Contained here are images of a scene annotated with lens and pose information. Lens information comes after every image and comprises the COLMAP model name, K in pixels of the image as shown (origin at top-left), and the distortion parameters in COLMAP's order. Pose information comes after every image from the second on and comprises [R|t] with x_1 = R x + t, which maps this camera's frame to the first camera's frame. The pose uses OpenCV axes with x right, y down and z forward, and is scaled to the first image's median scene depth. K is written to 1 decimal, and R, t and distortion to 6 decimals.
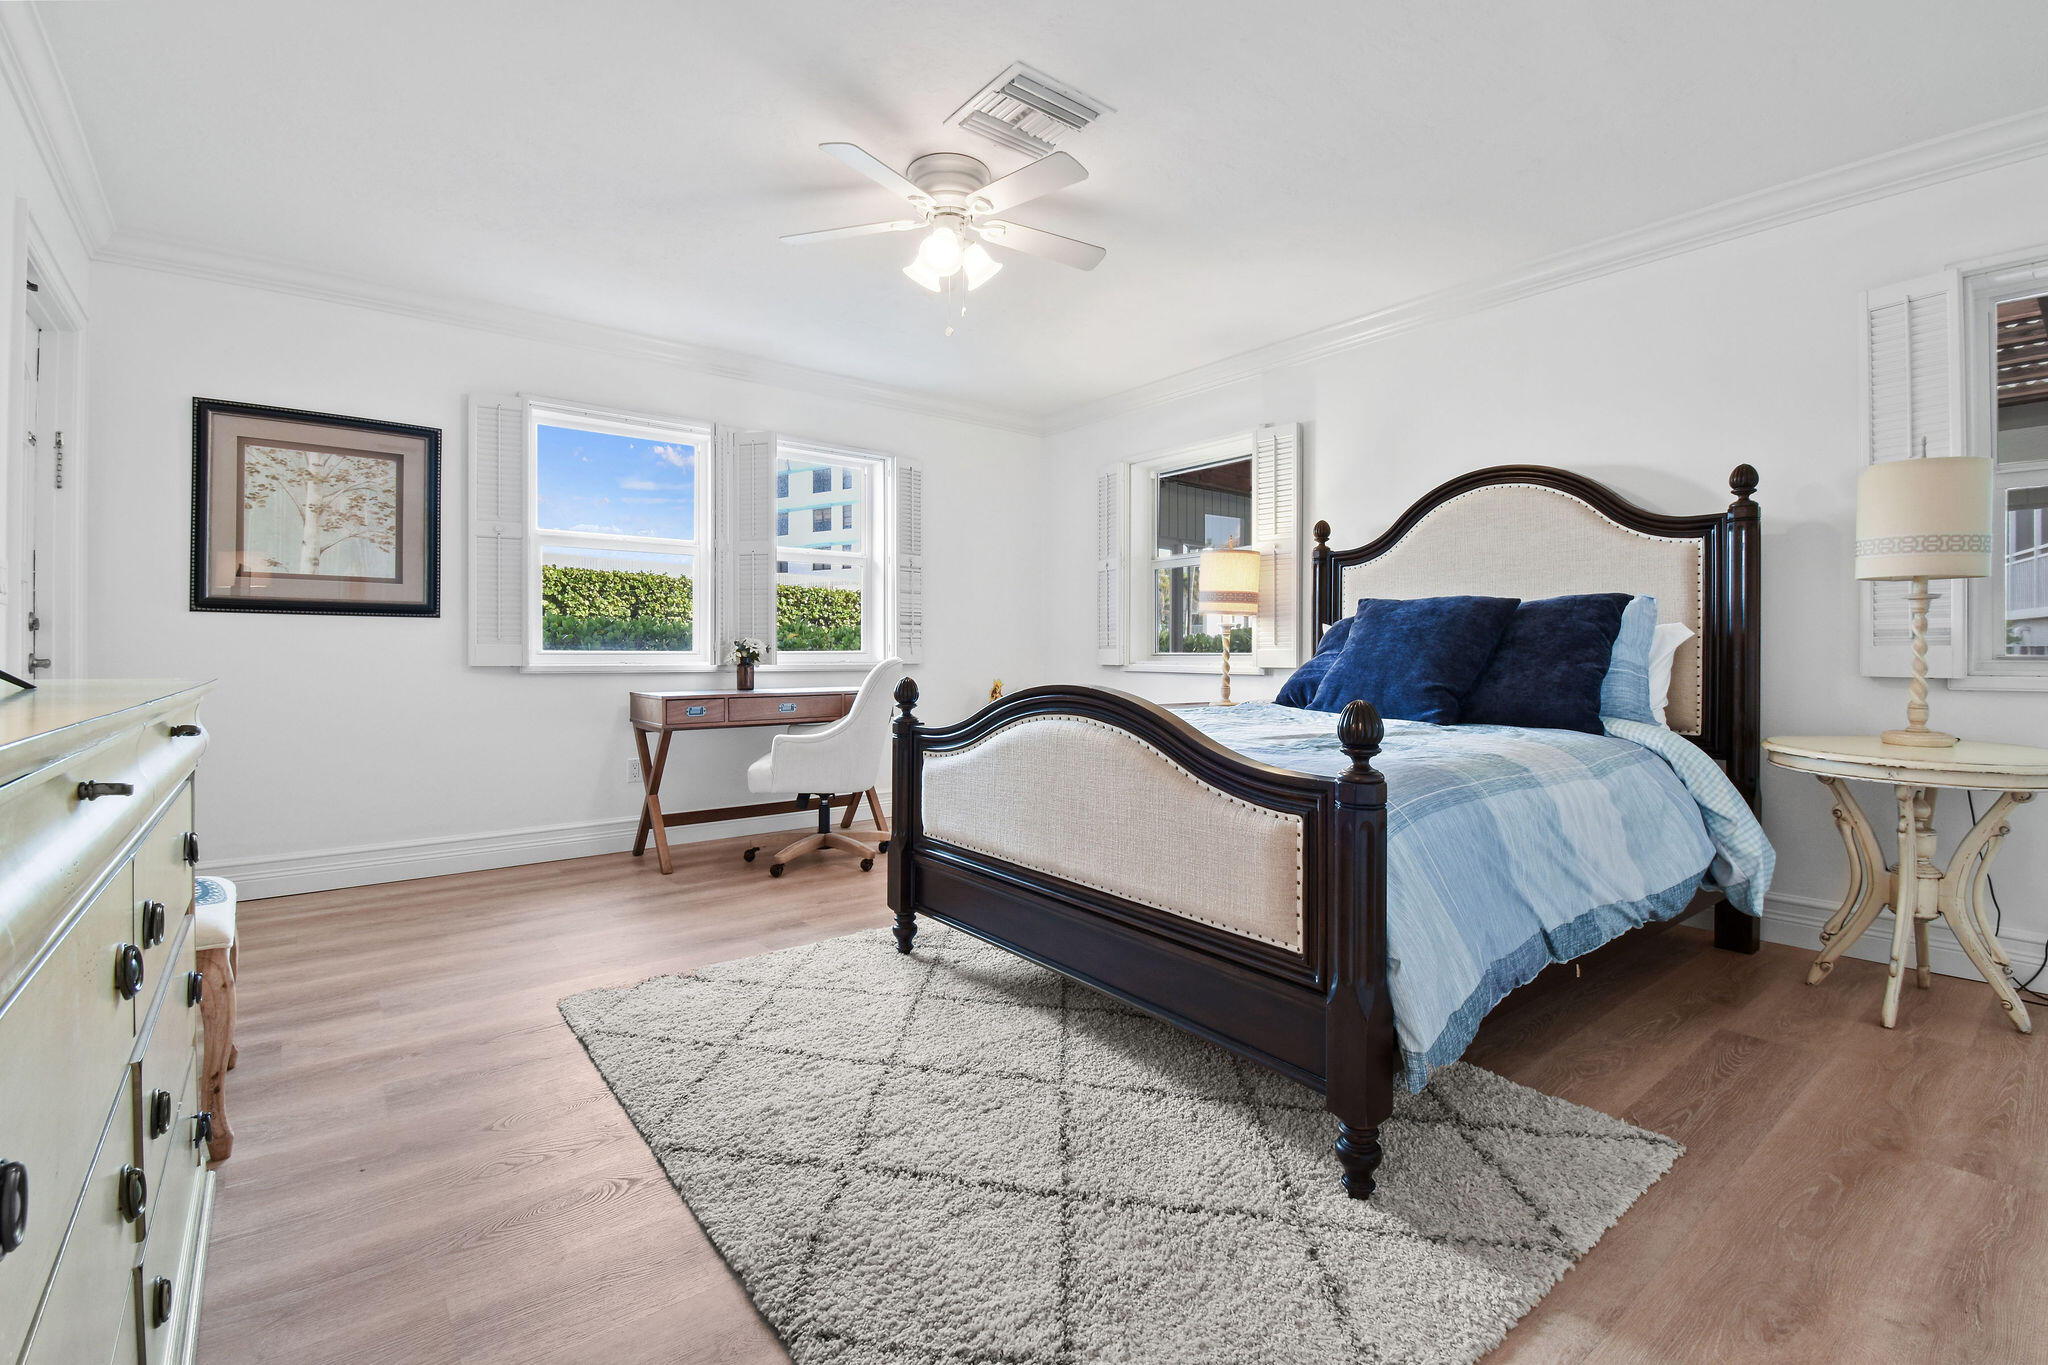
lens RADIAL K [[918.0, 0, 1023.4], [0, 918.0, 662.9], [0, 0, 1]] dist [-0.000082, -0.000052]
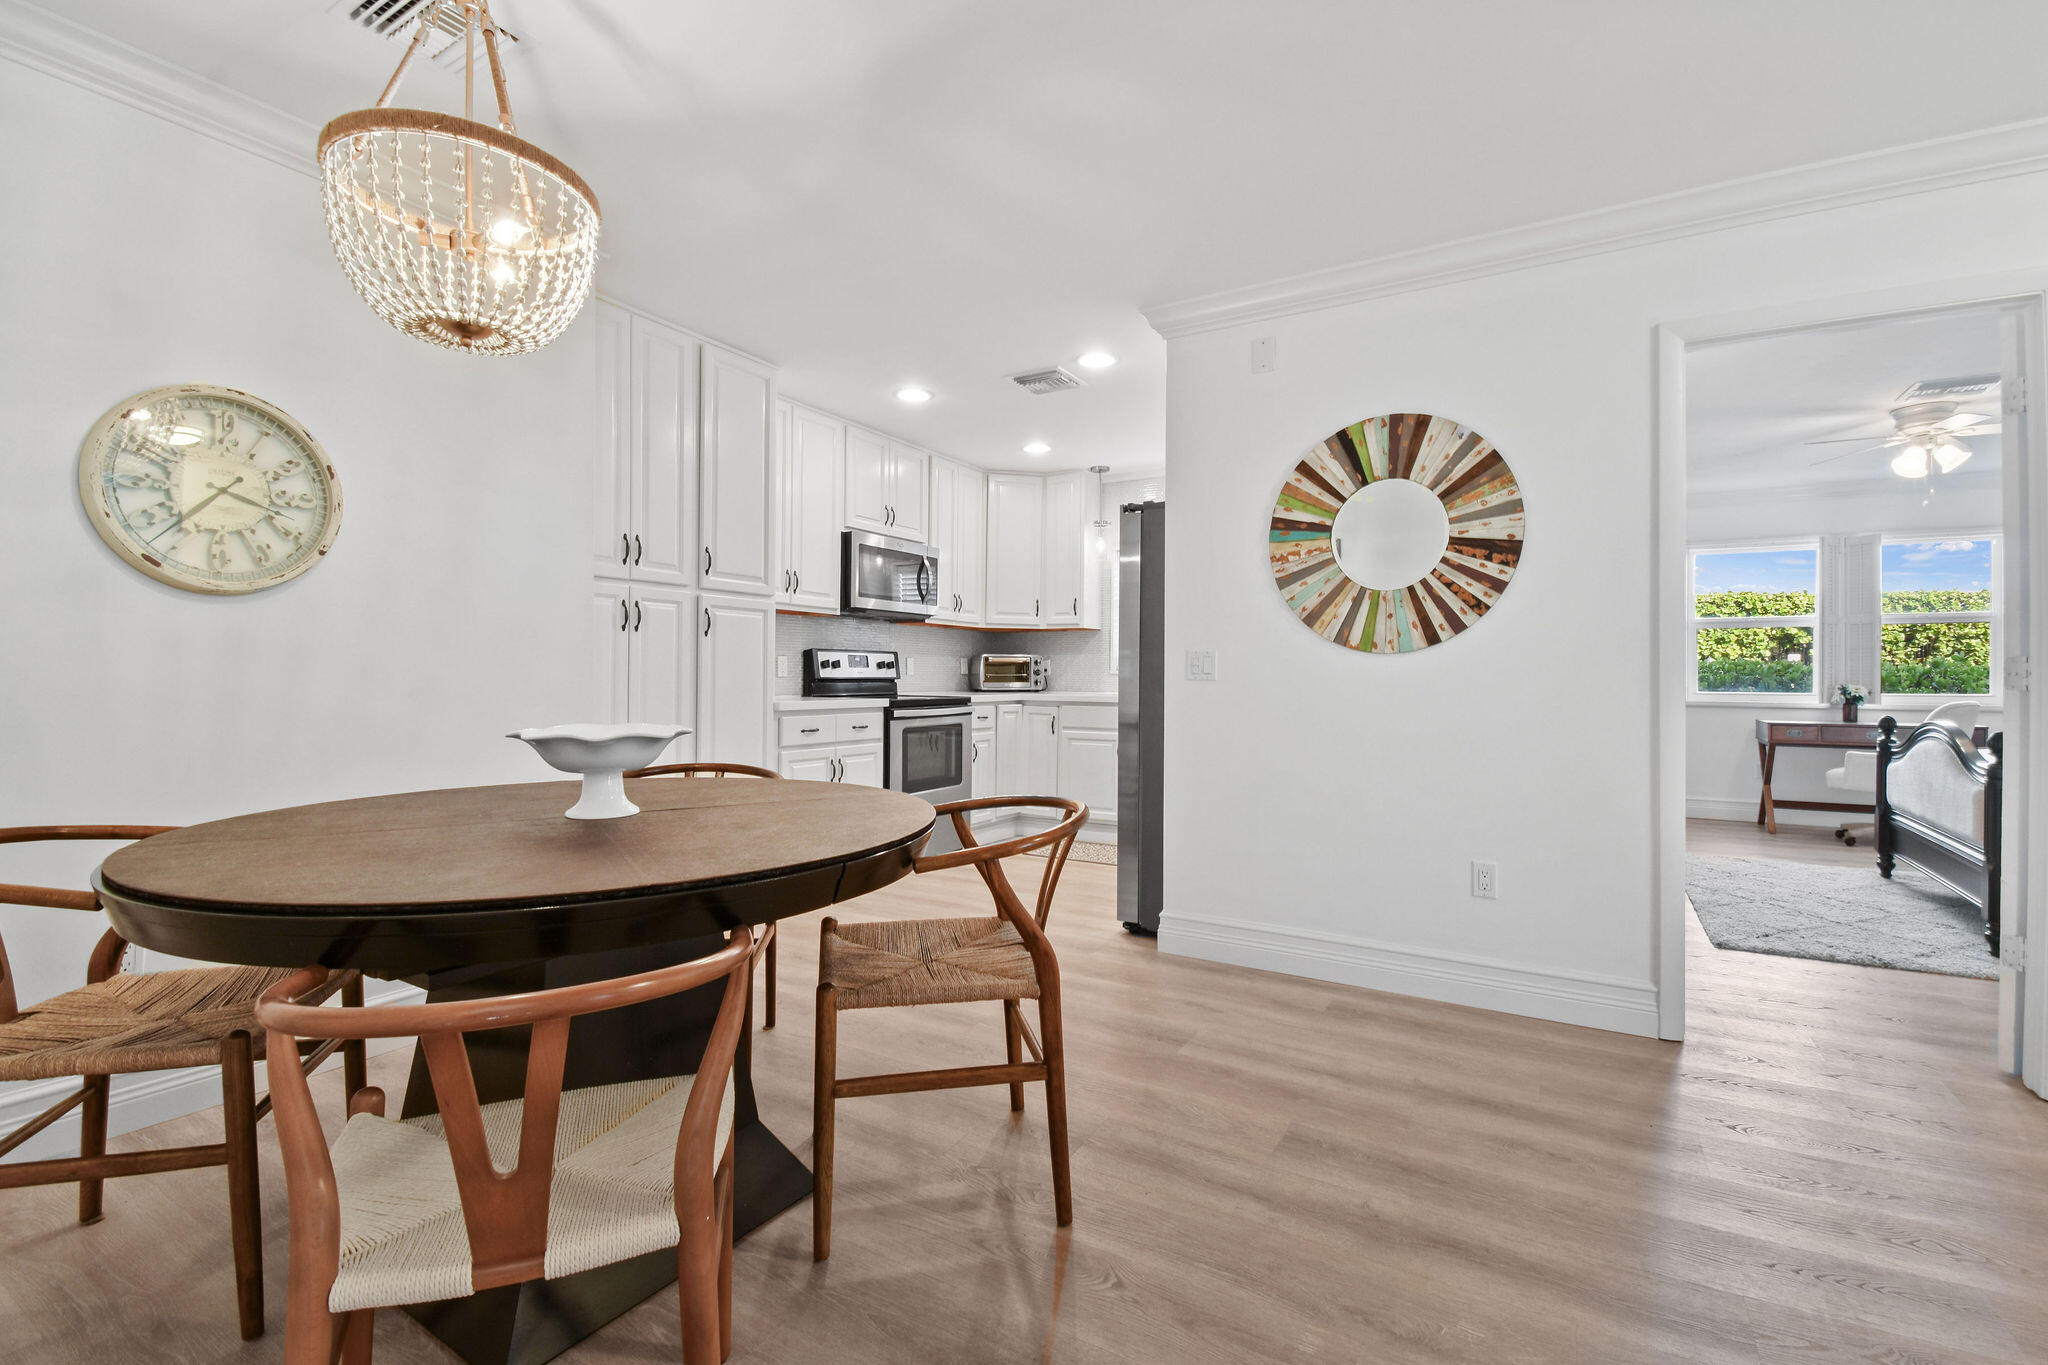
lens RADIAL K [[909.1, 0, 1024.0], [0, 909.1, 682.5], [0, 0, 1]] dist [-0.000804, -0.017452]
pose [[0.358898, 0.002348, -0.933374, 0.611740], [-0.010831, 0.999940, -0.001649, -0.017193], [0.933314, 0.010701, 0.358902, -0.786263]]
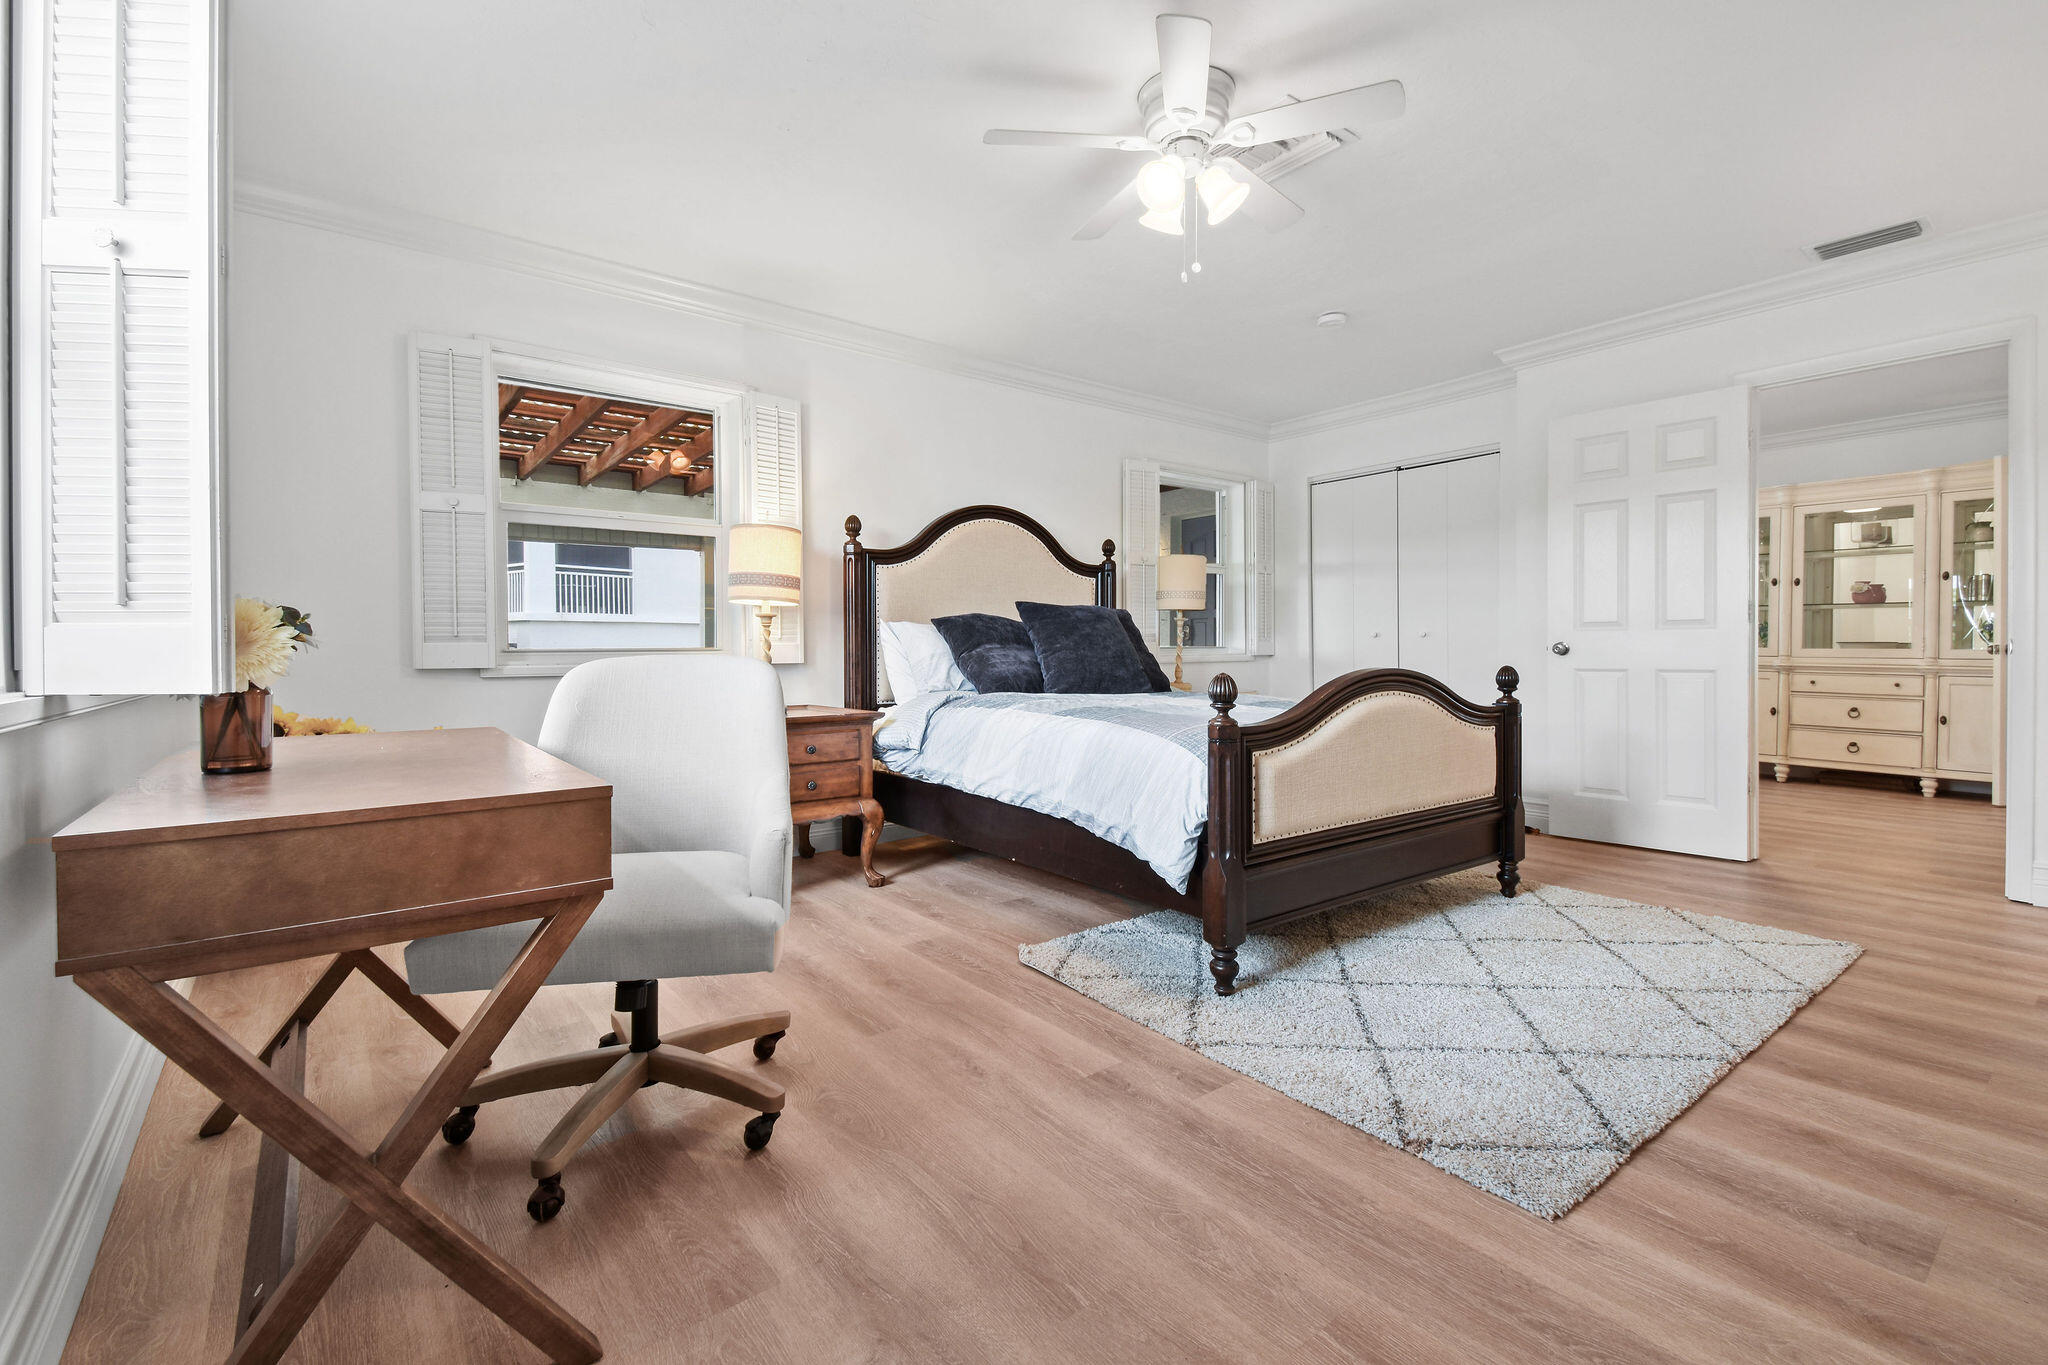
lens RADIAL K [[888.1, 0, 1017.2], [0, 888.1, 655.2], [0, 0, 1]] dist [-0.019056, 0.000039]
pose [[0.001110, -0.010878, 0.999940, -0.706098], [0.010313, 0.999888, 0.010866, -0.008212], [-0.999946, 0.010300, 0.001222, 0.884901]]
